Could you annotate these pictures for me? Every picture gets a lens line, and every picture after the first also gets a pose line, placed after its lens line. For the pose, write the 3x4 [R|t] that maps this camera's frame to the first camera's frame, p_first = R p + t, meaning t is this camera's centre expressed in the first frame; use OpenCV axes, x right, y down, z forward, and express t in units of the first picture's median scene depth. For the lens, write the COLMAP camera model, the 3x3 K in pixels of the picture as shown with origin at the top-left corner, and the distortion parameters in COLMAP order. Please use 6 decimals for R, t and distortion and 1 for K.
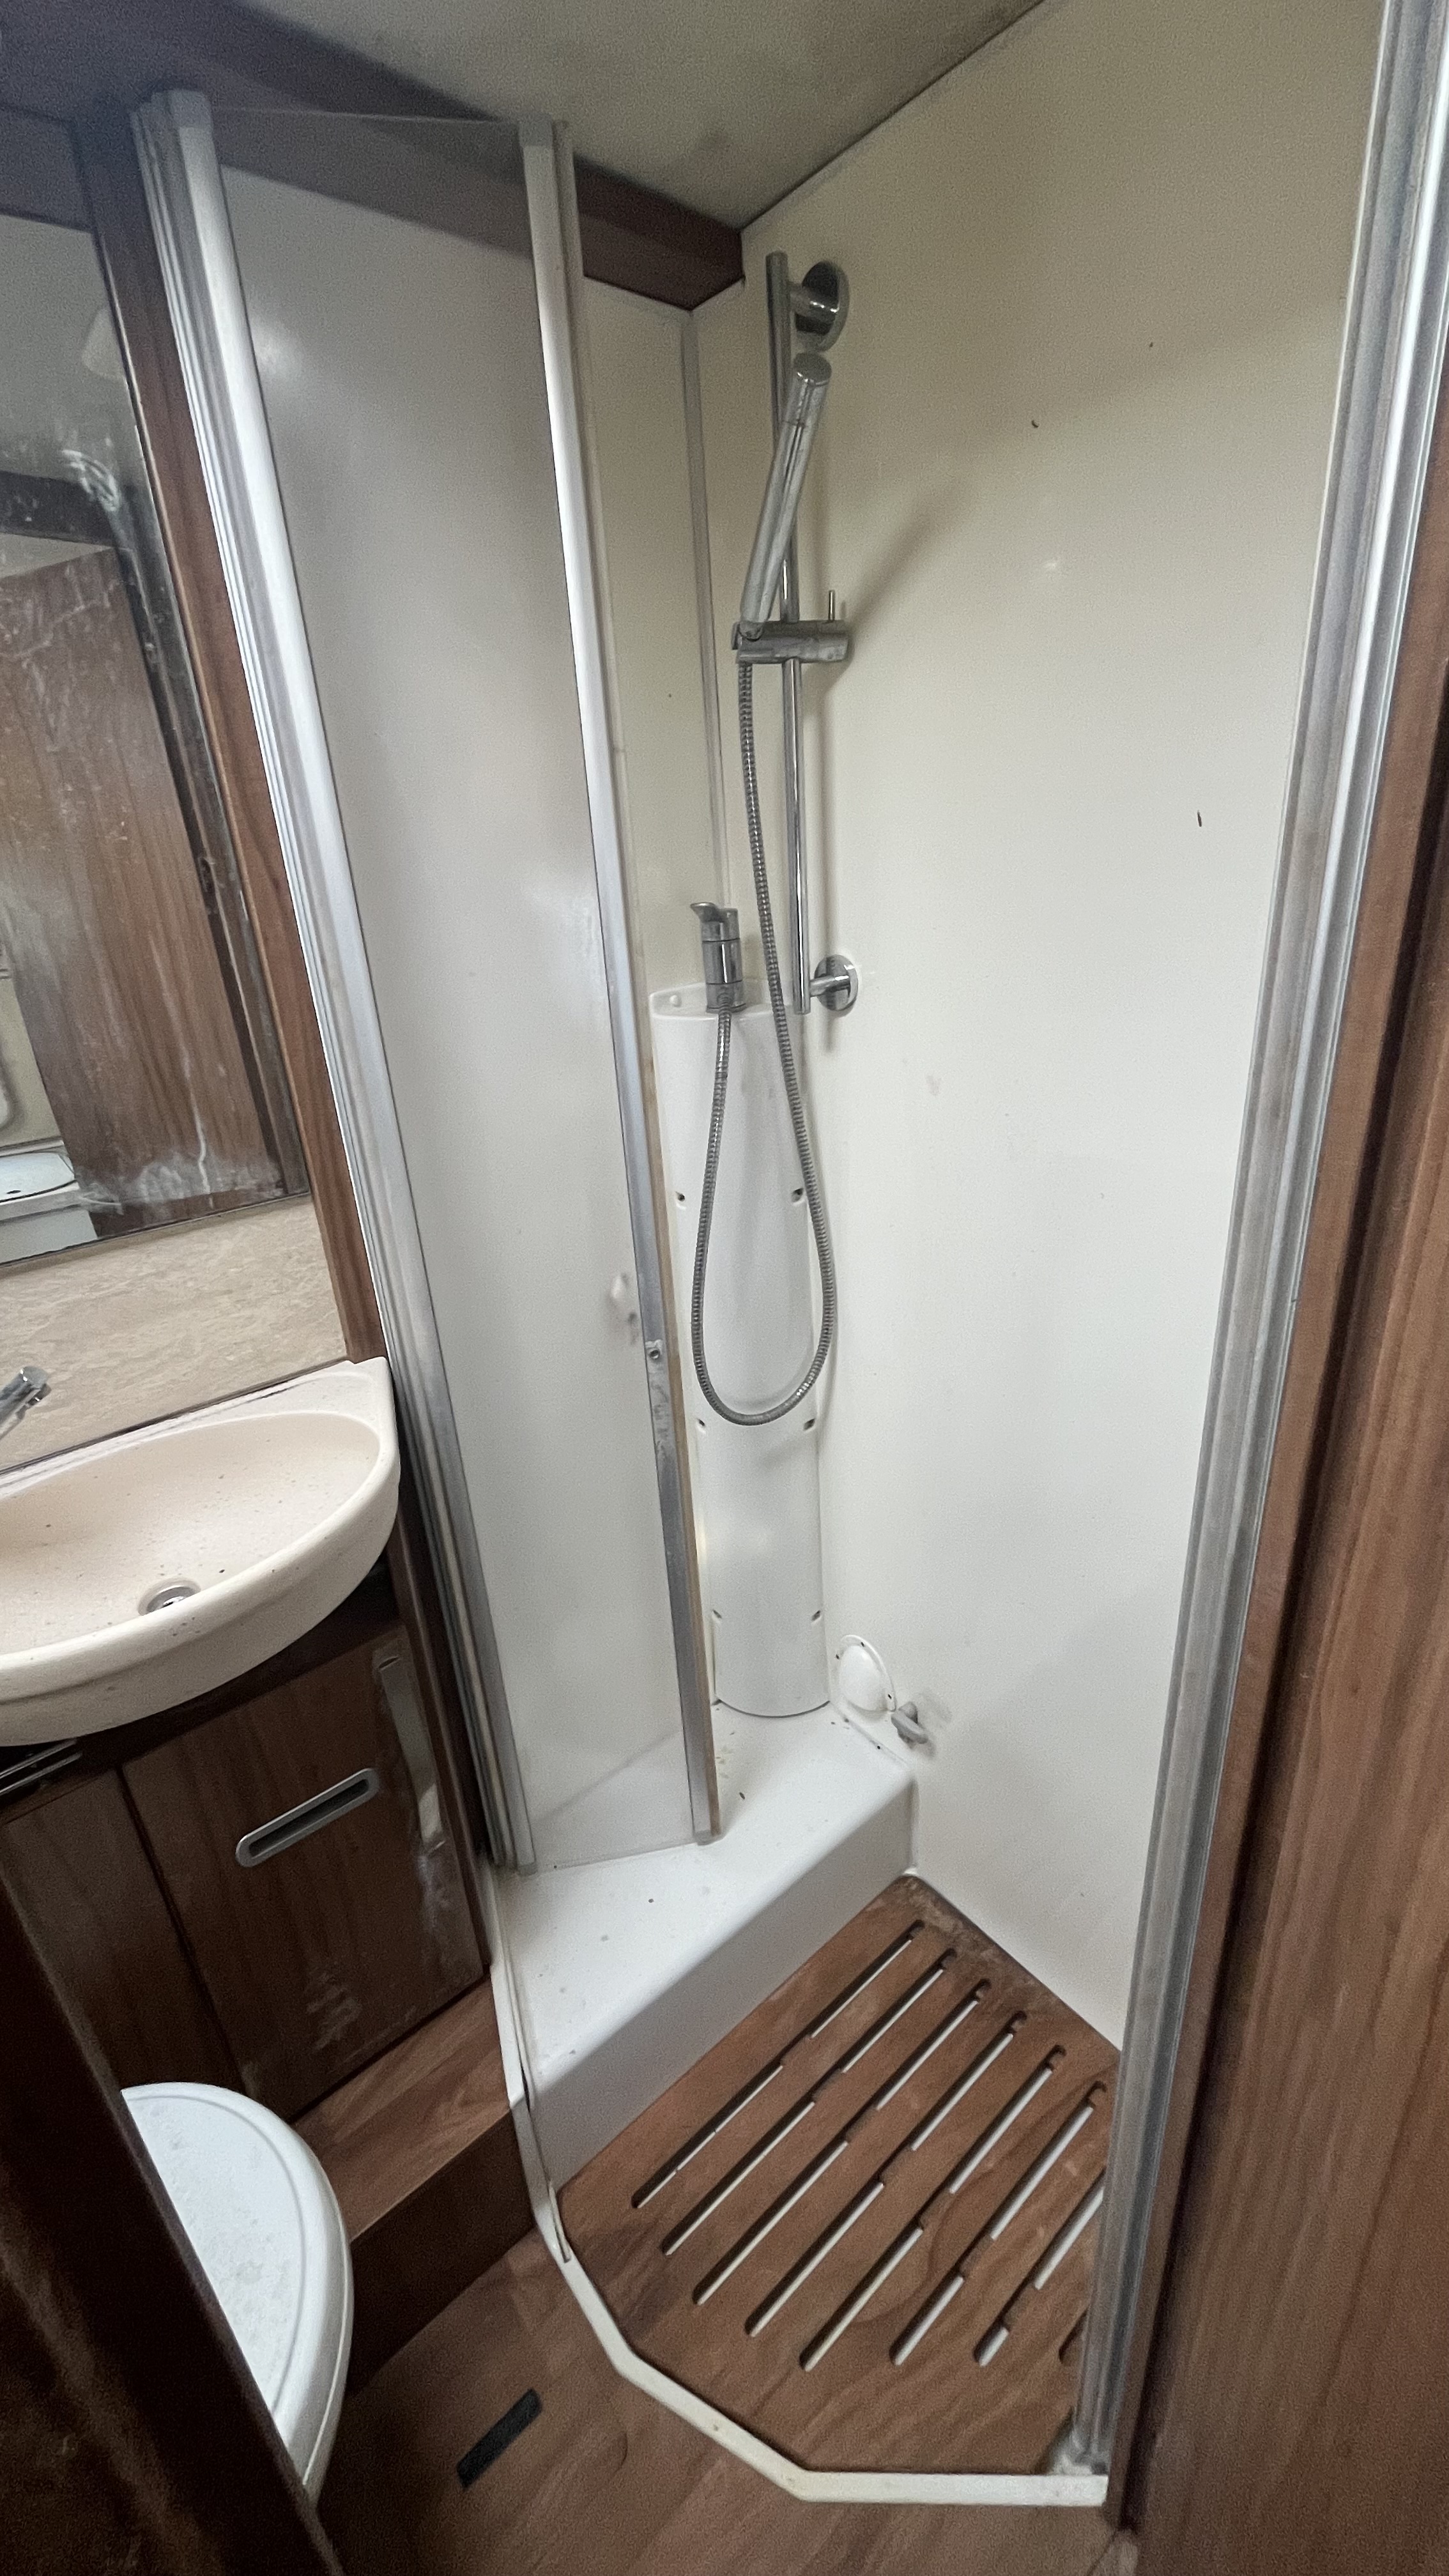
lens RADIAL K [[1038.7, 0, 732.3], [0, 1038.7, 1282.8], [0, 0, 1]] dist [-0.001402, -0.000550]
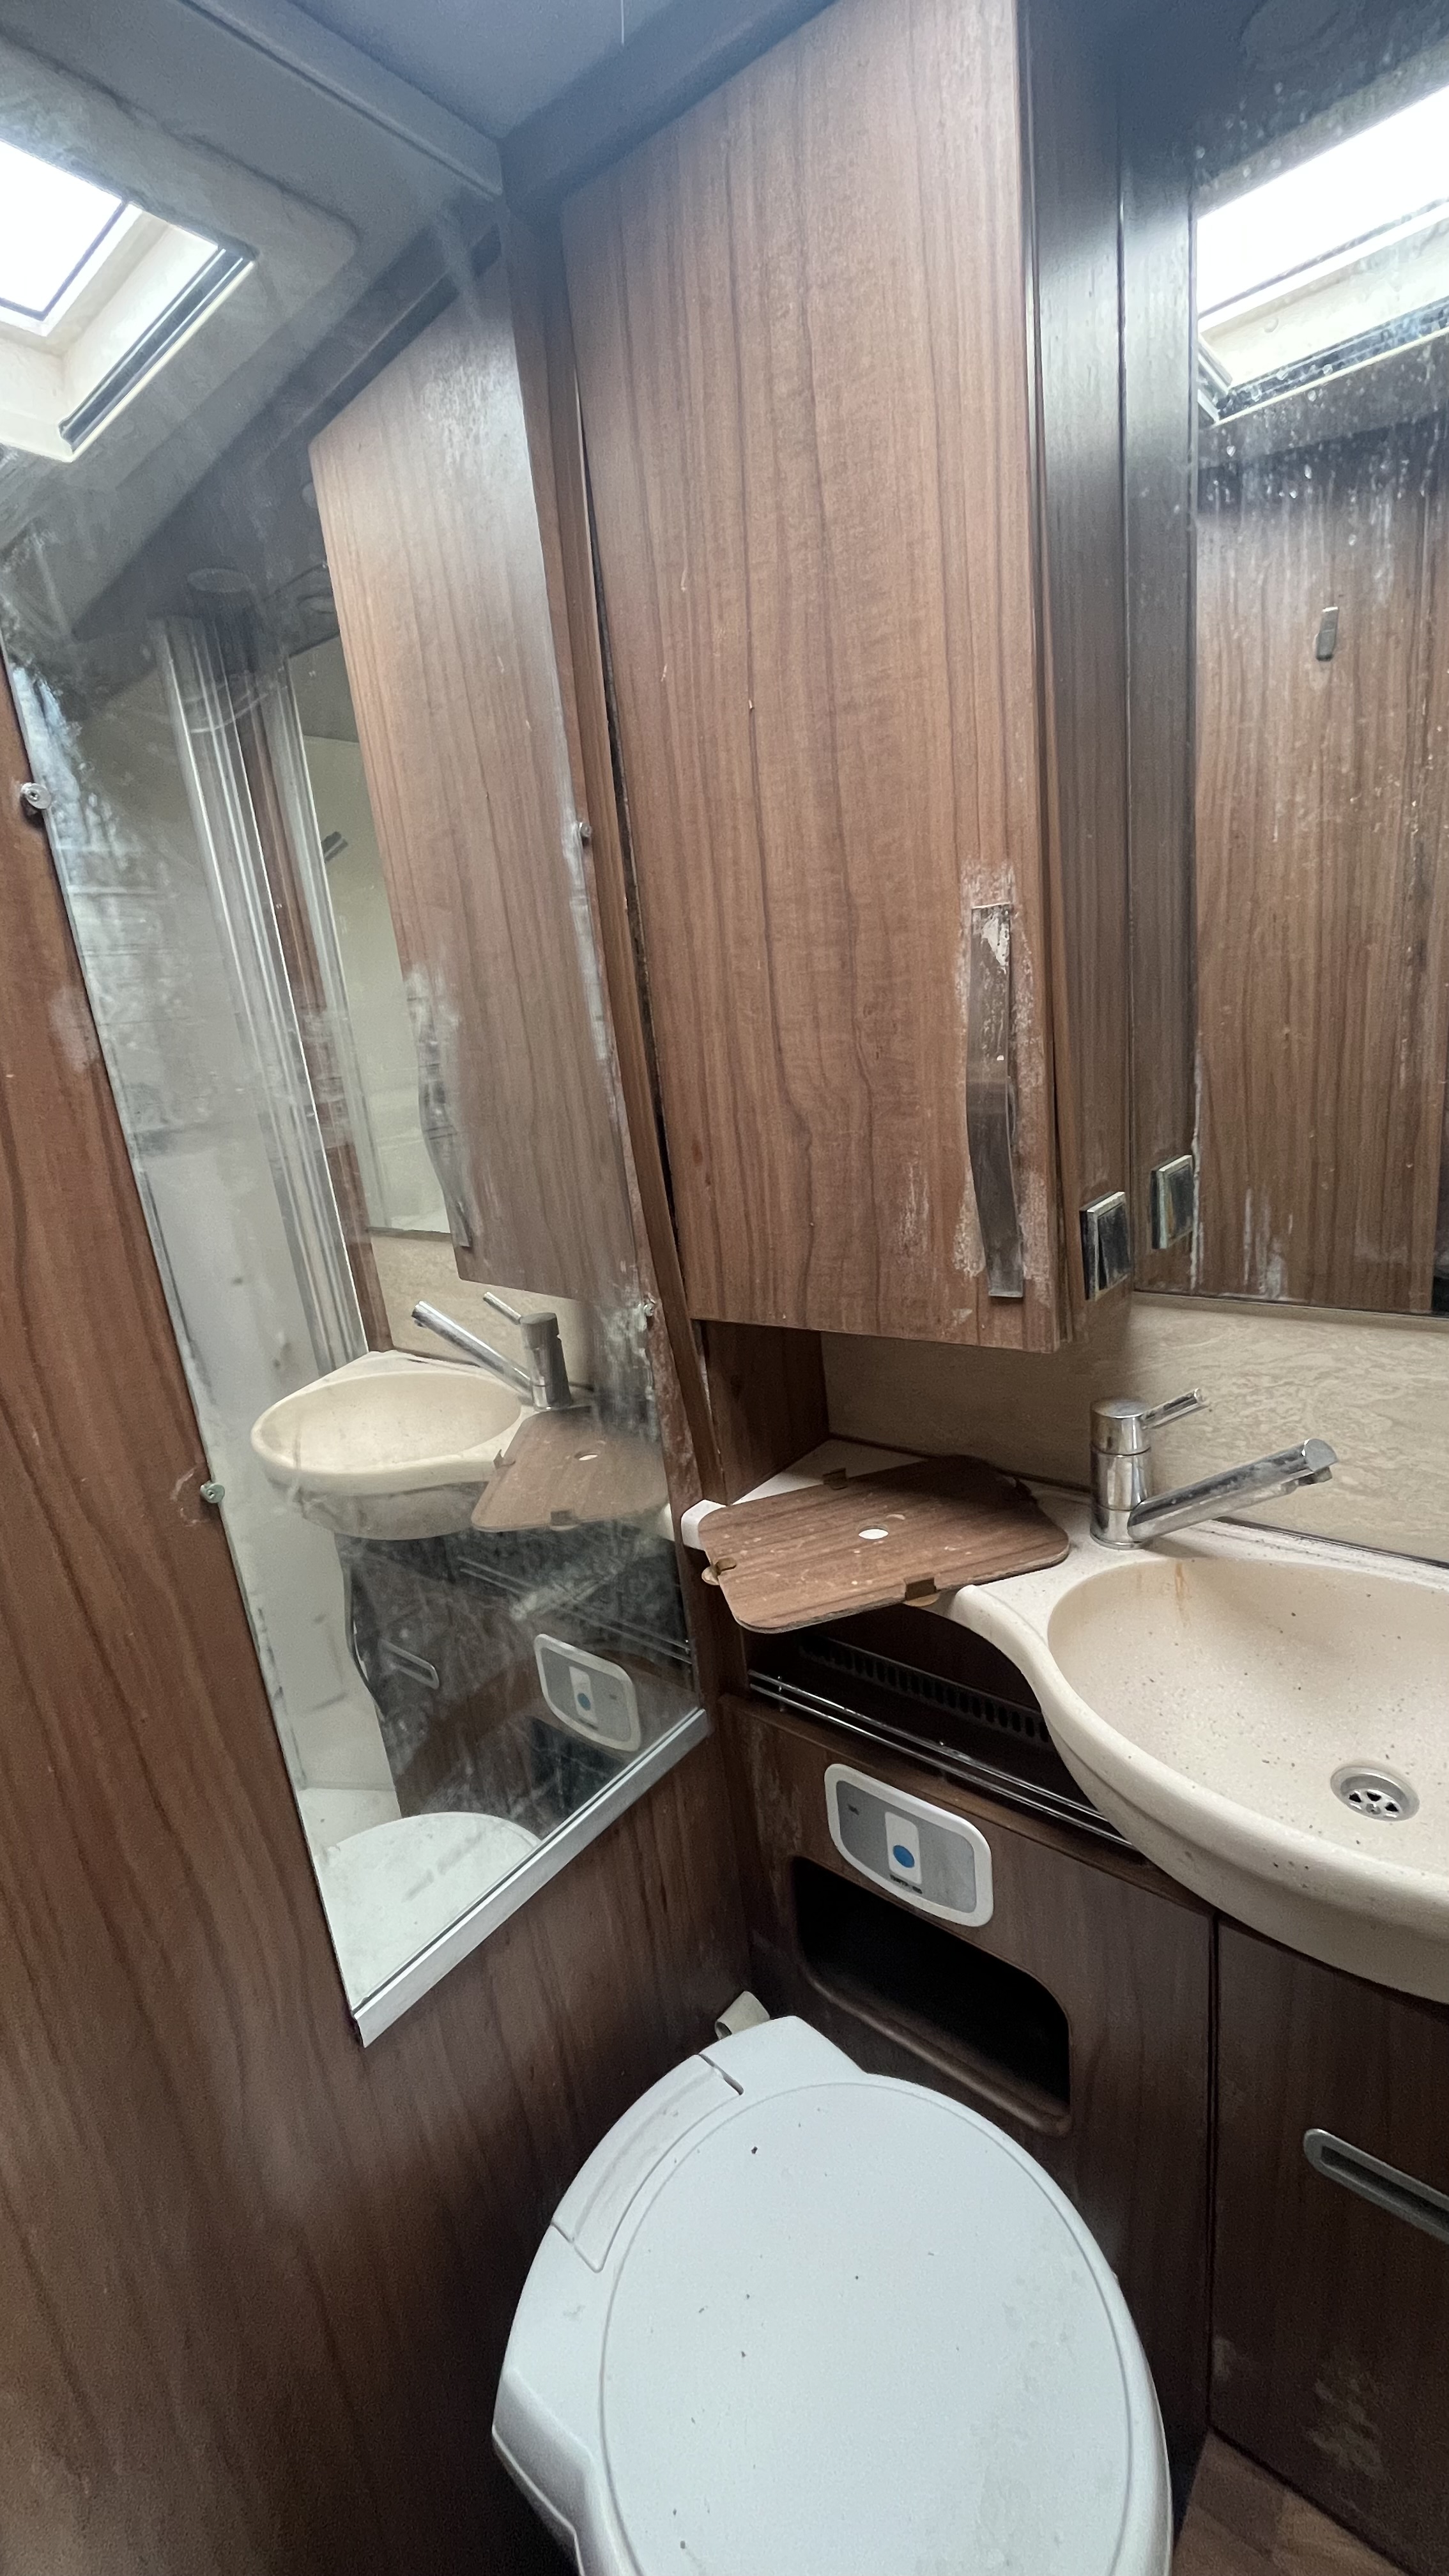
lens RADIAL K [[1038.7, 0, 732.4], [0, 1038.7, 1277.0], [0, 0, 1]] dist [-0.001402, -0.000550]
pose [[0.199484, 0.289916, -0.936031, -0.035292], [-0.288573, 0.930251, 0.226626, -0.063419], [0.936446, 0.224905, 0.269232, 0.233397]]
